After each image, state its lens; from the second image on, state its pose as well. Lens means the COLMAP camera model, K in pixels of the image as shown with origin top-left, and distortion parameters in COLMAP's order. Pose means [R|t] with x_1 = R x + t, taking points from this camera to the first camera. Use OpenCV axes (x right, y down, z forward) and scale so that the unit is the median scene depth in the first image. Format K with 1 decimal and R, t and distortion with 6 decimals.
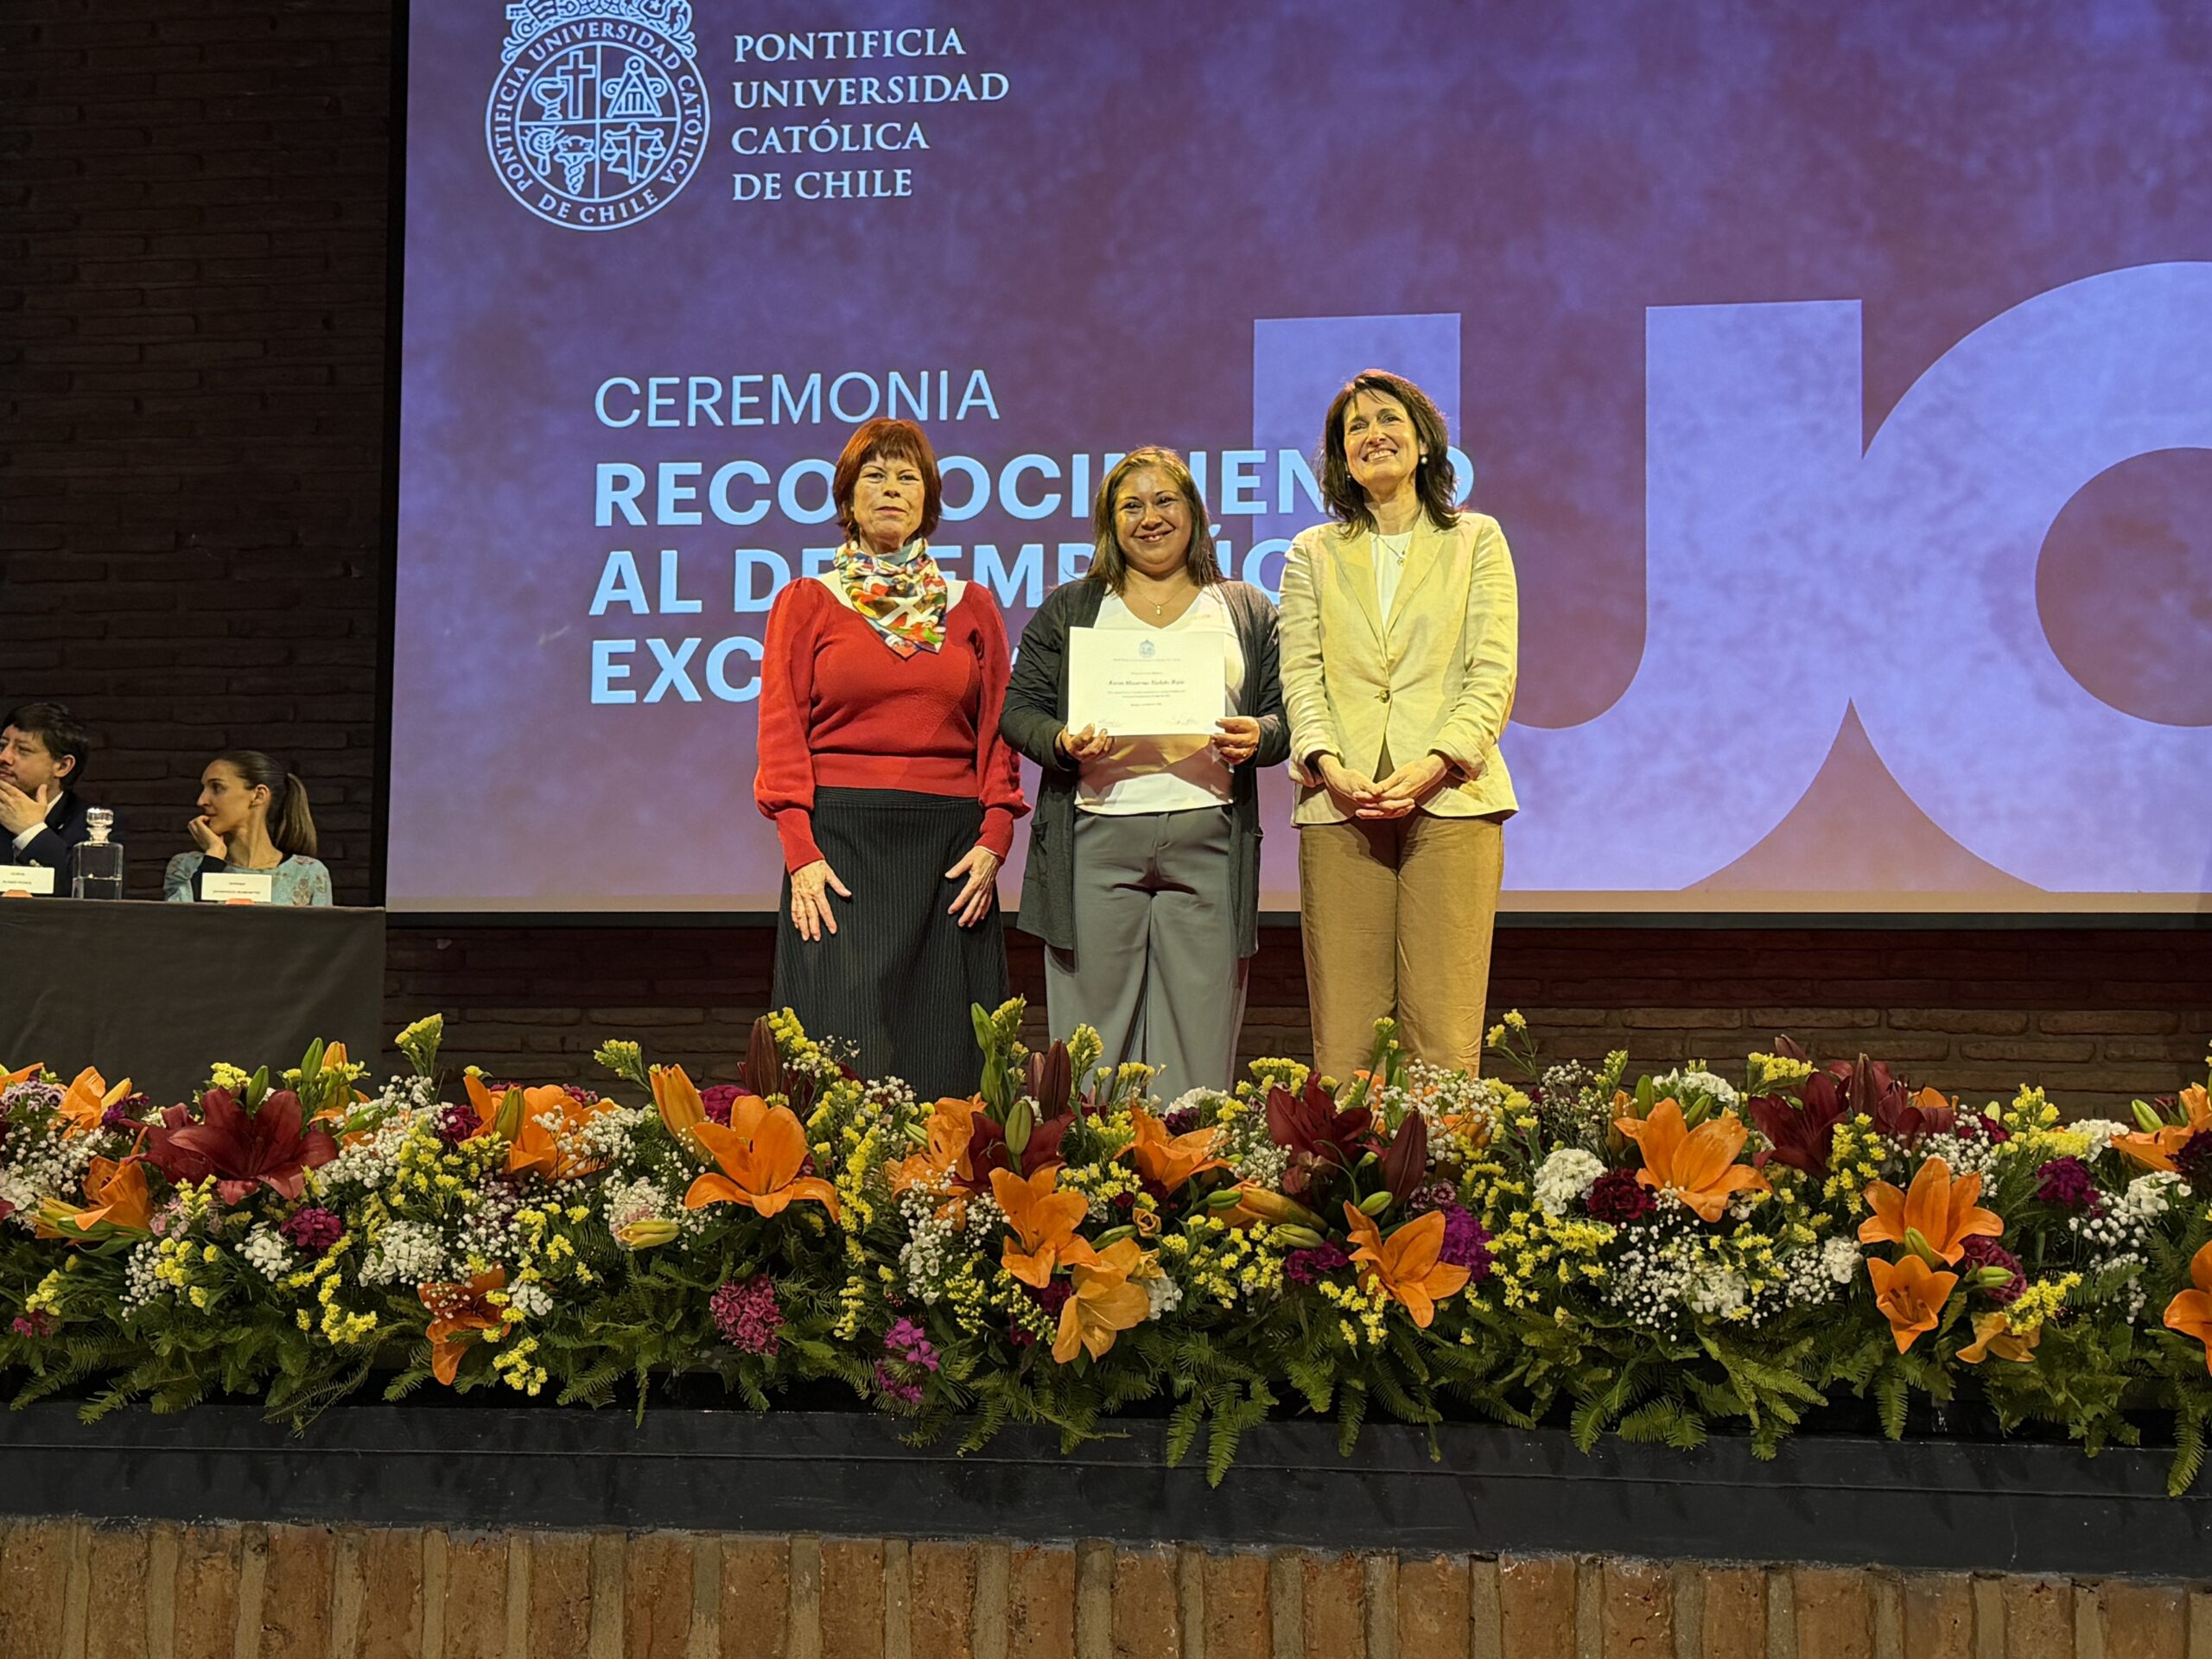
lens RADIAL K [[3047.9, 0, 1106.0], [0, 3047.9, 829.5], [0, 0, 1]] dist [0.166070, -0.471532]
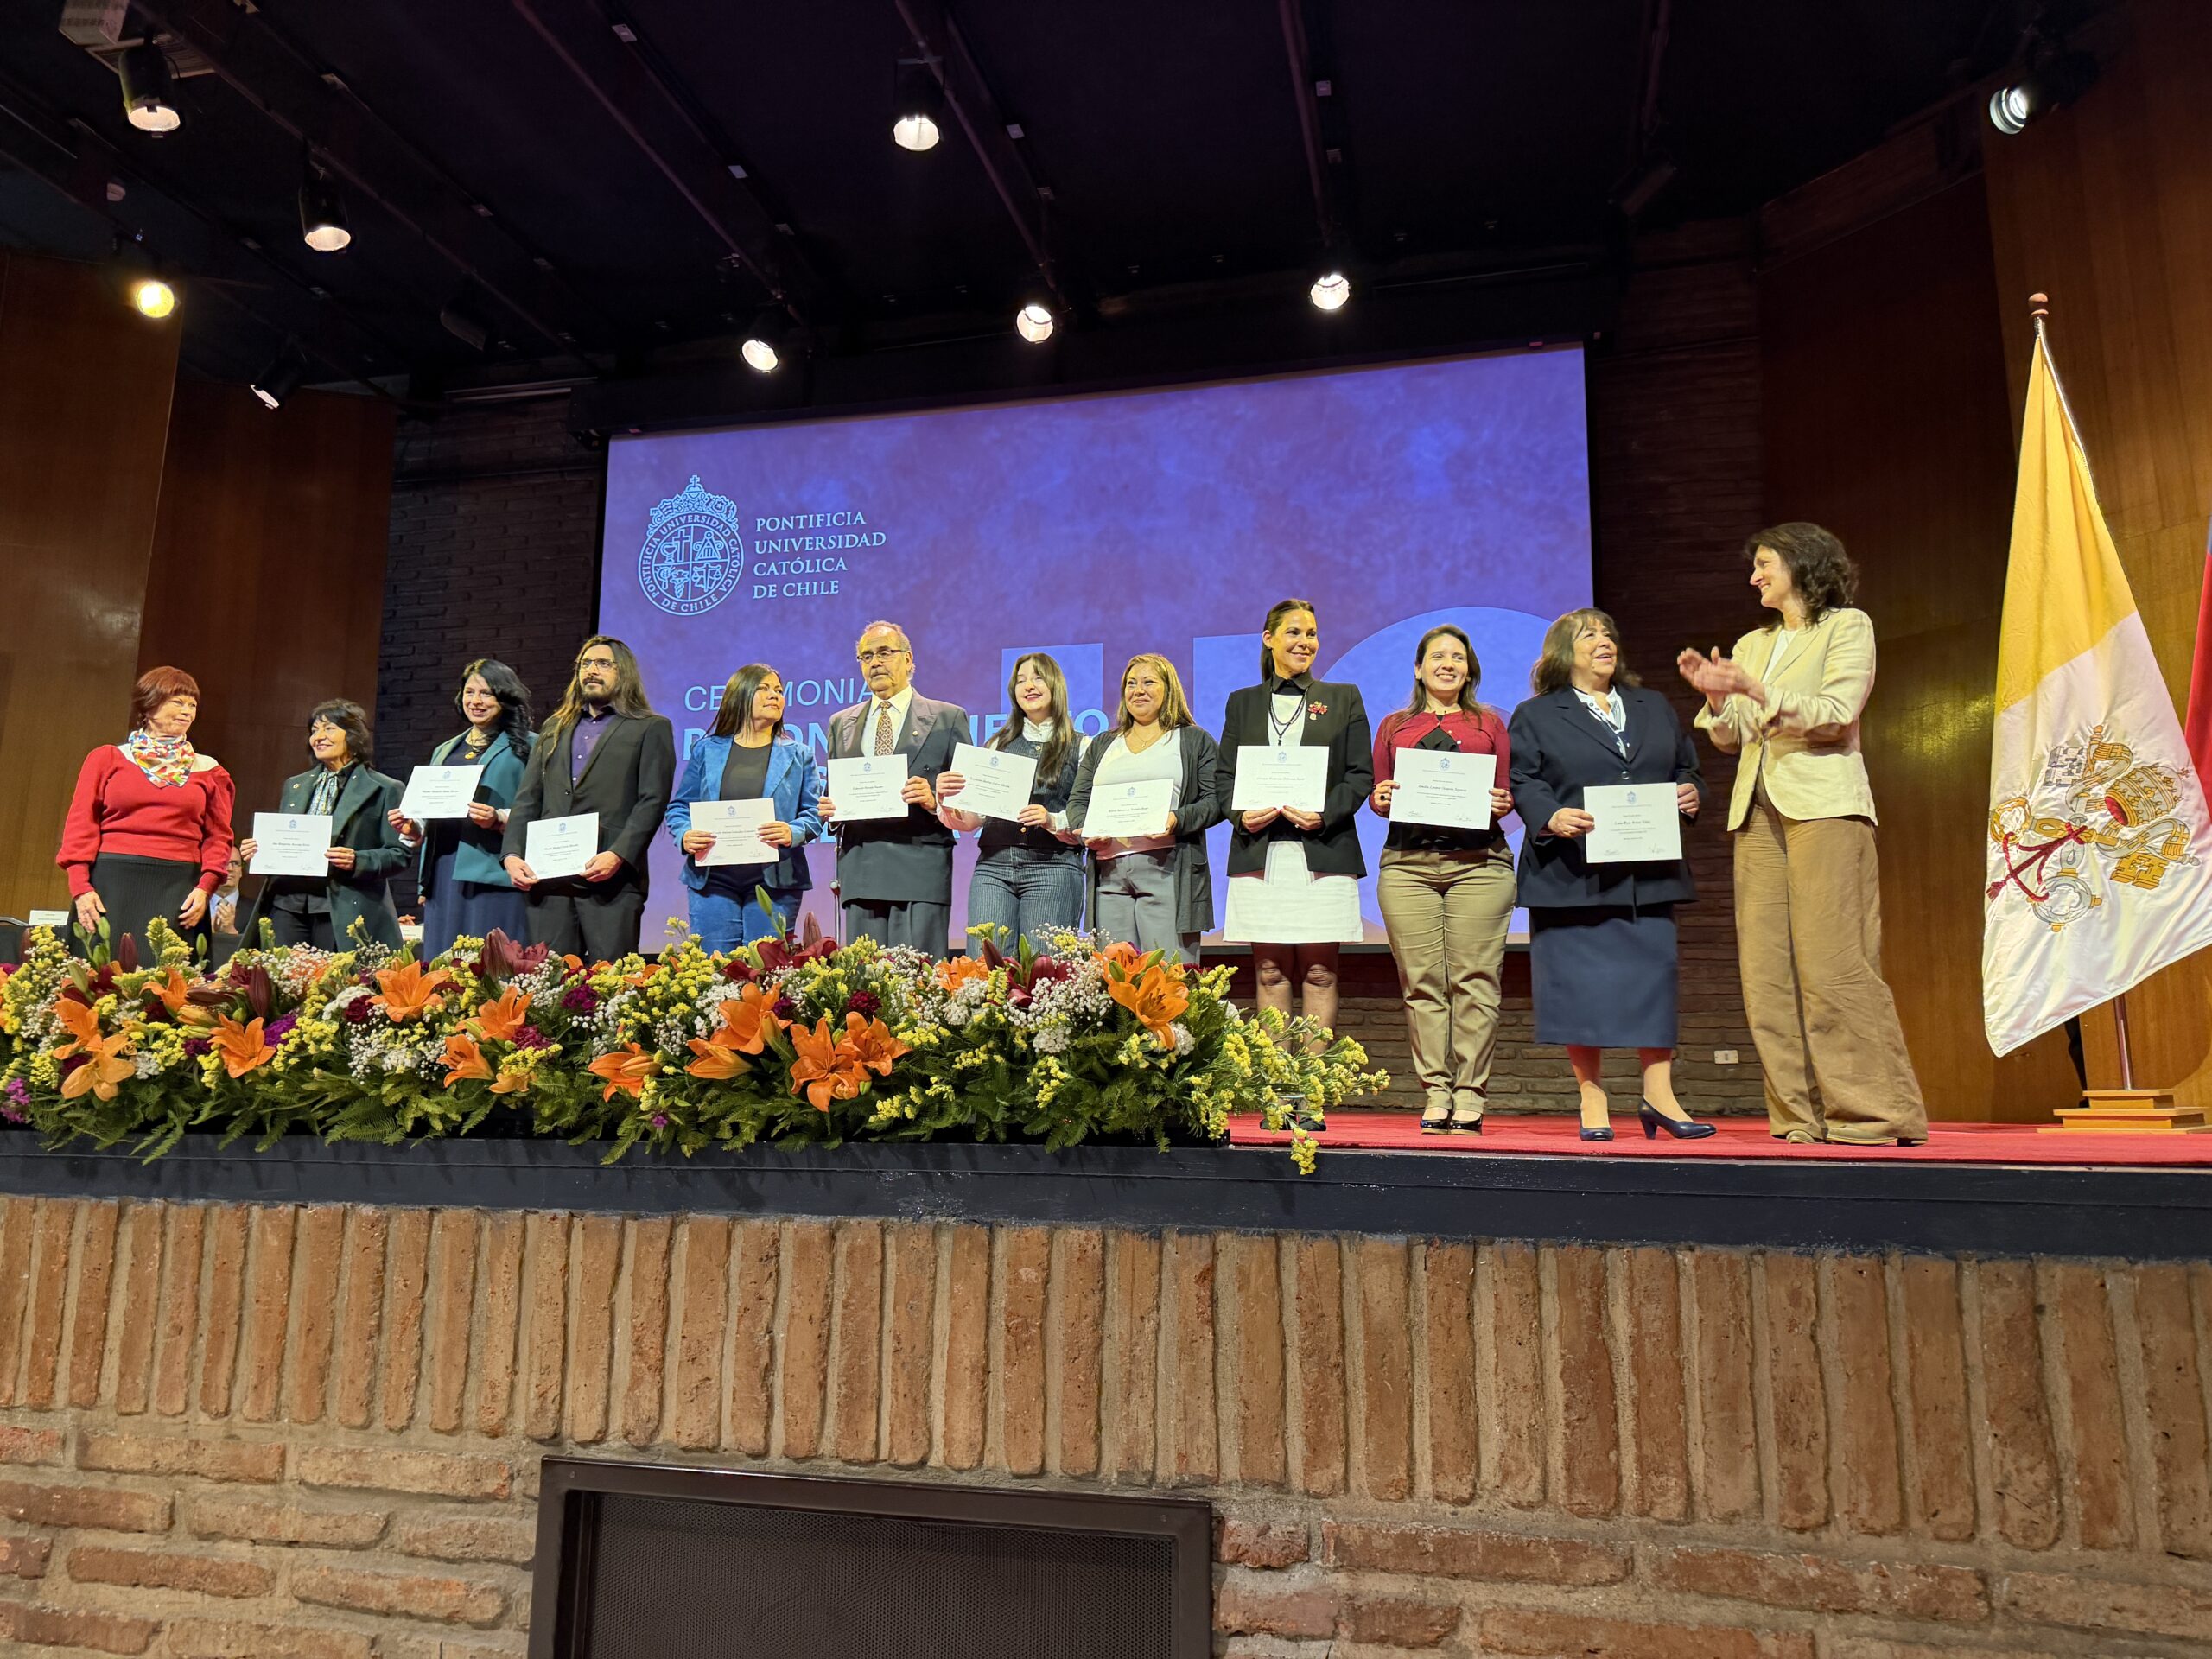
lens RADIAL K [[1541.0, 0, 1106.0], [0, 1541.0, 829.5], [0, 0, 1]] dist [0.064404, -0.077249]
pose [[0.995614, -0.015076, -0.092337, 0.697805], [0.008222, 0.997212, -0.074162, 0.082304], [0.093198, 0.073078, 0.992962, 0.084425]]
